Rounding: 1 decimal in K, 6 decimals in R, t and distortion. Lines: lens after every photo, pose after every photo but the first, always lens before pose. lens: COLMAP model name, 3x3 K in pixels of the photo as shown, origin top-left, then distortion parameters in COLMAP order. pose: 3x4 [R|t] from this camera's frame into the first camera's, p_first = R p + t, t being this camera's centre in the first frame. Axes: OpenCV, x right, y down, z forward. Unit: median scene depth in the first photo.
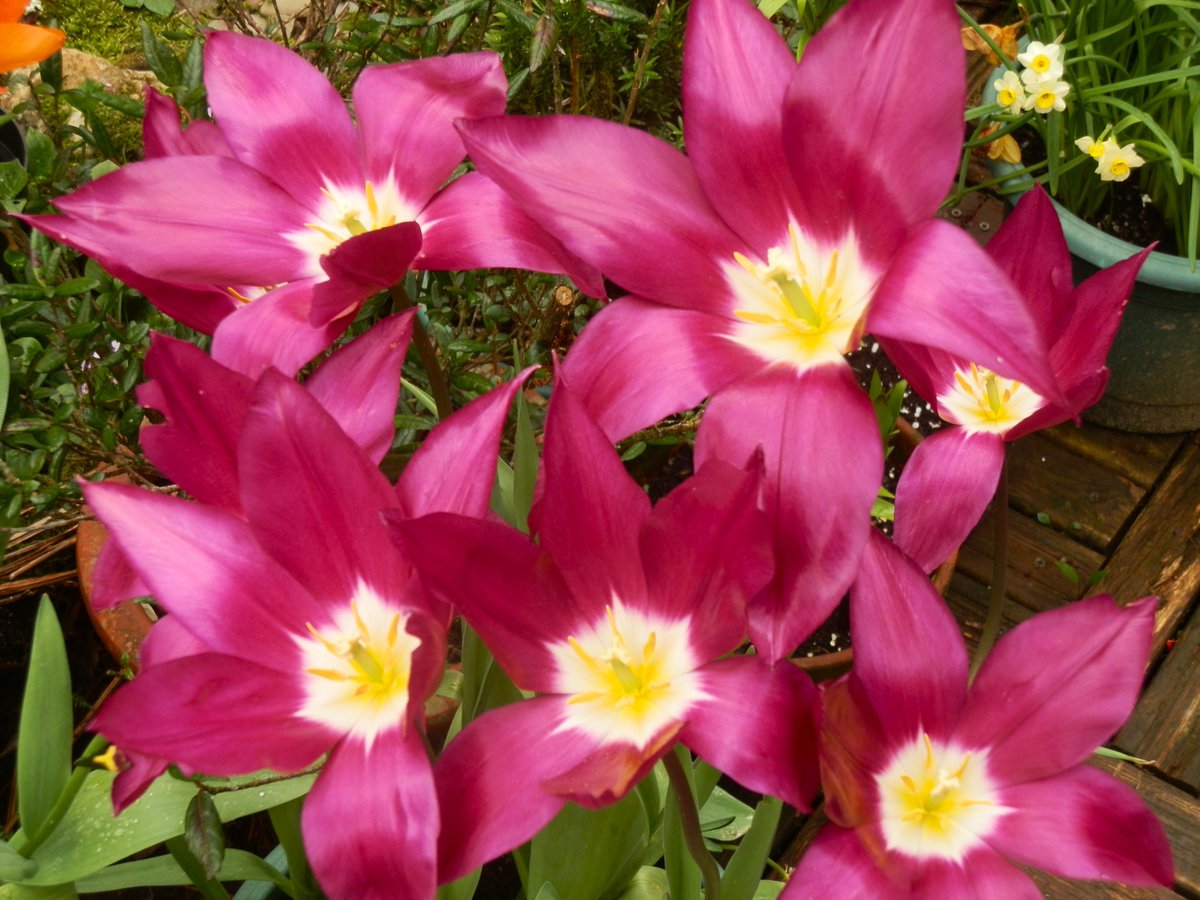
lens RADIAL K [[2076.0, 0, 600.0], [0, 2076.0, 450.0], [0, 0, 1]] dist [-0.066404, -0.328688]
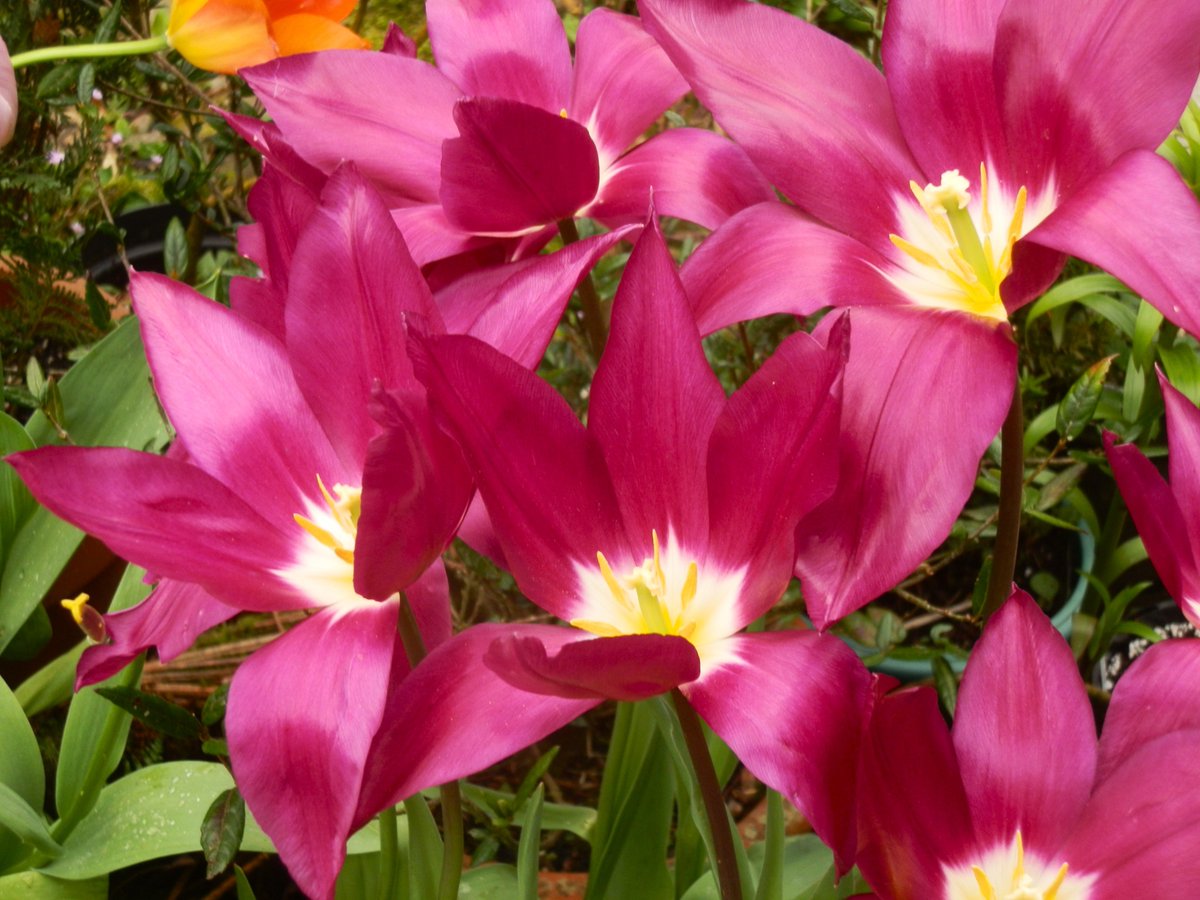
lens RADIAL K [[2076.0, 0, 600.0], [0, 2076.0, 450.0], [0, 0, 1]] dist [-0.066404, -0.328688]
pose [[0.949720, 0.222803, -0.219977, 0.155773], [-0.264677, 0.946639, -0.183905, 0.199797], [0.167264, 0.232881, 0.958013, 0.193440]]
